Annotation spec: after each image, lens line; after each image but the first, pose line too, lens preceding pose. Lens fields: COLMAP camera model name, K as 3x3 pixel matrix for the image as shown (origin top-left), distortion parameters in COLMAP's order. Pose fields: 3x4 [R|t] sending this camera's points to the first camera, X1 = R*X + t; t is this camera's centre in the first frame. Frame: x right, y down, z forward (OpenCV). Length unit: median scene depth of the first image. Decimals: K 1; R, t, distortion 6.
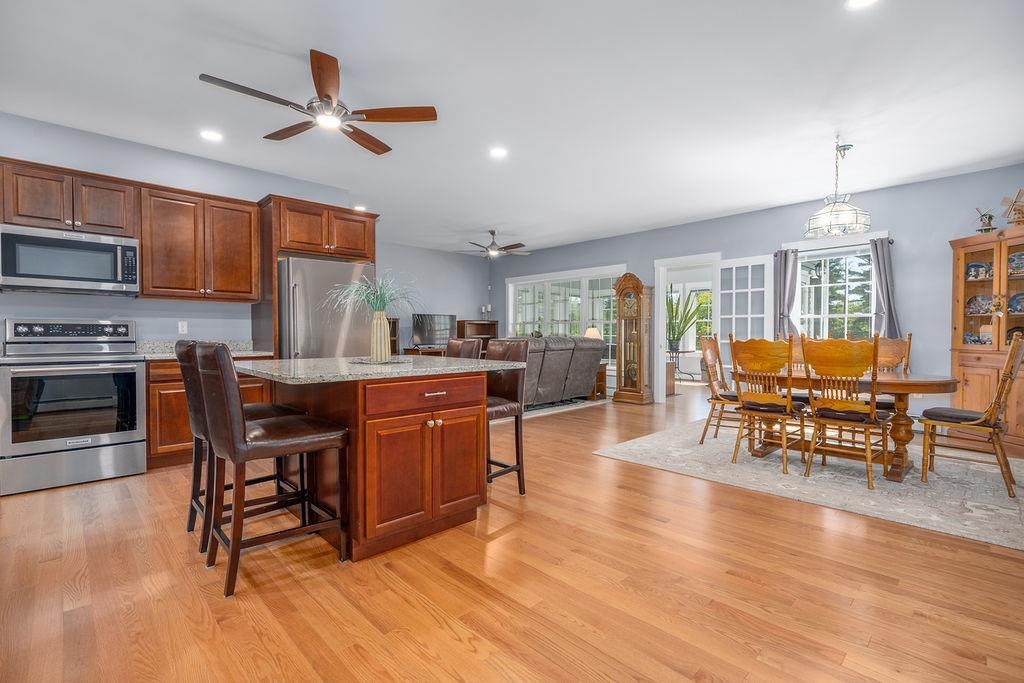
lens RADIAL K [[467.2, 0, 506.3], [0, 467.2, 341.3], [0, 0, 1]] dist [0.001004, 0.000068]
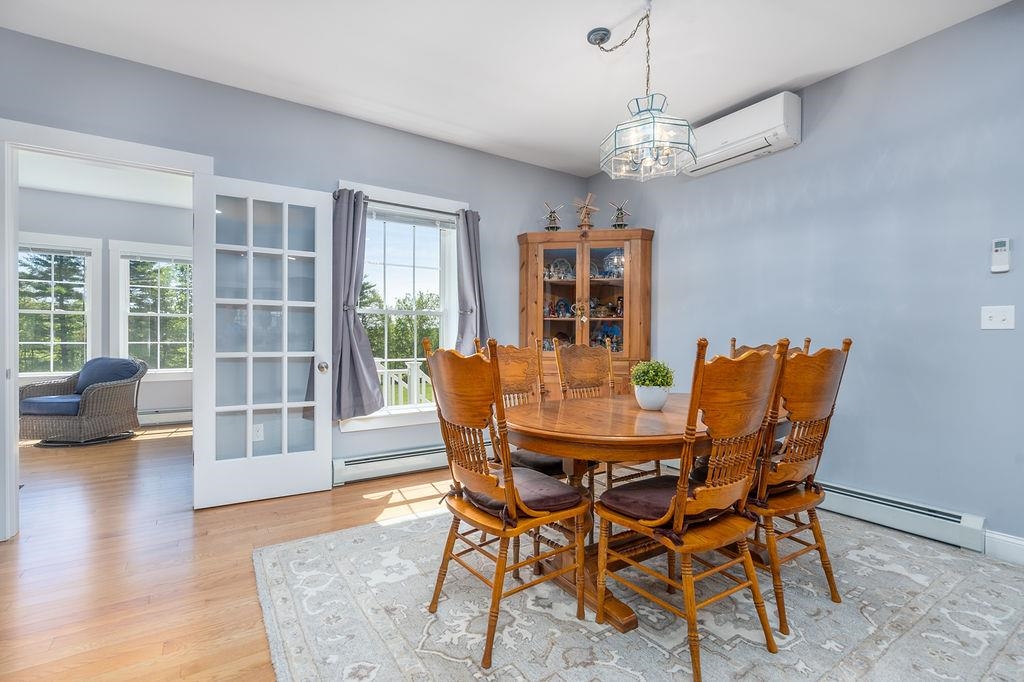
lens RADIAL K [[467.2, 0, 515.1], [0, 467.2, 342.3], [0, 0, 1]] dist [0.001004, 0.000068]
pose [[0.168972, -0.006795, 0.985597, 0.037615], [0.015680, 0.999868, 0.004206, -0.006409], [-0.985496, 0.014743, 0.169056, 0.379170]]
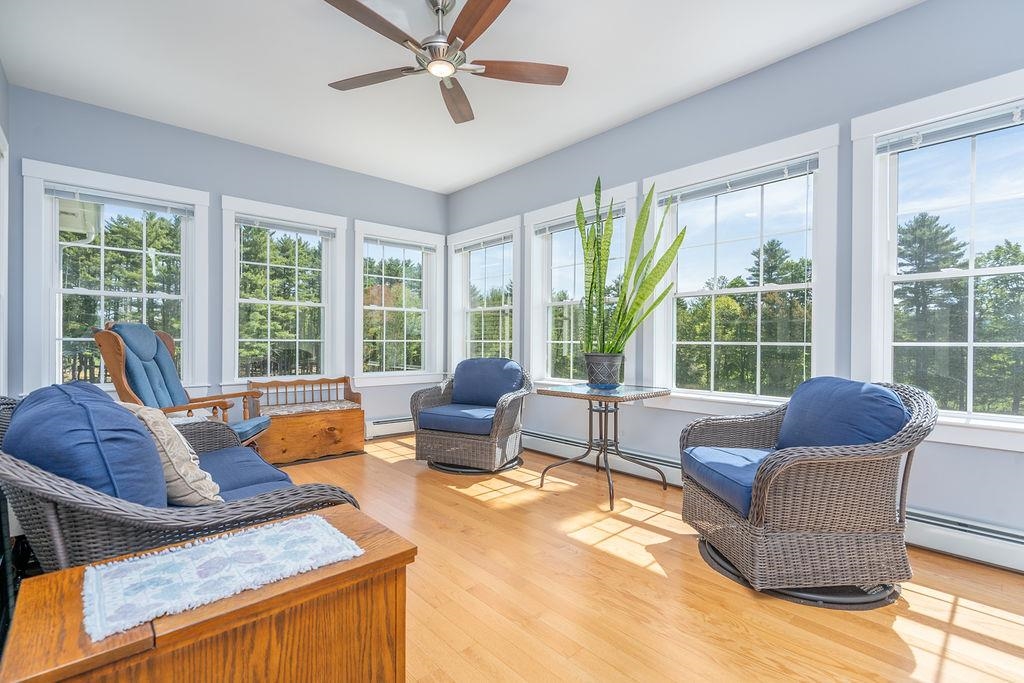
lens RADIAL K [[467.2, 0, 515.9], [0, 467.2, 345.1], [0, 0, 1]] dist [0.001004, 0.000068]
pose [[0.999875, -0.000510, -0.015826, 2.529759], [0.000321, 0.999929, -0.011934, -0.017959], [0.015831, 0.011927, 0.999804, 3.074415]]
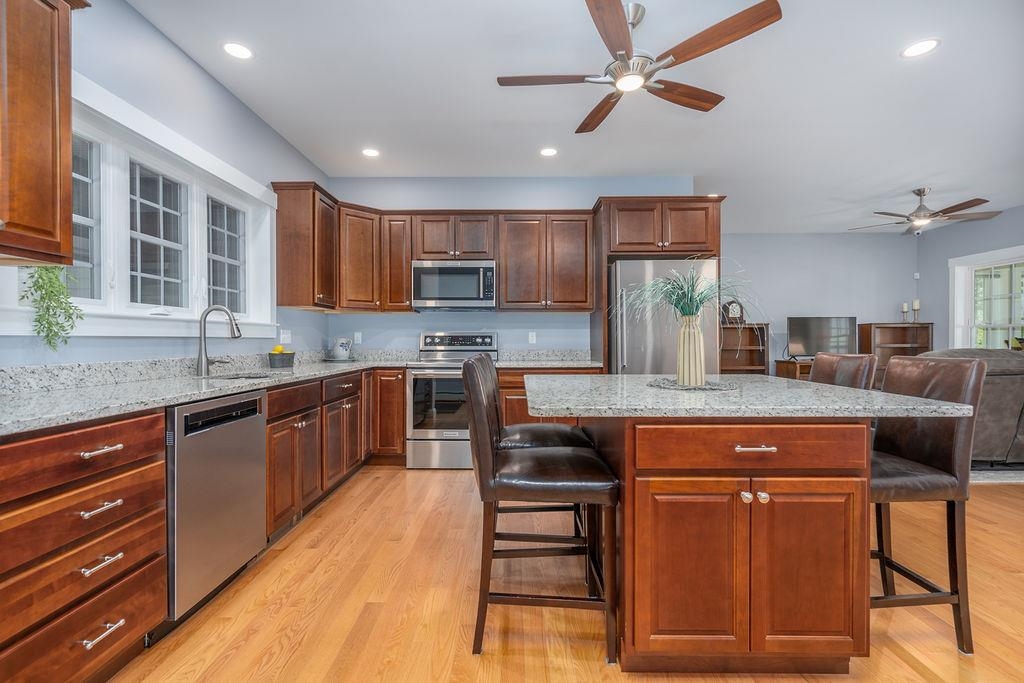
lens RADIAL K [[467.2, 0, 508.3], [0, 467.2, 343.7], [0, 0, 1]] dist [0.001004, 0.000068]
pose [[0.720369, 0.003608, -0.693582, 0.023992], [-0.009660, 0.999942, -0.004832, -0.011935], [0.693524, 0.010181, 0.720362, 0.221551]]
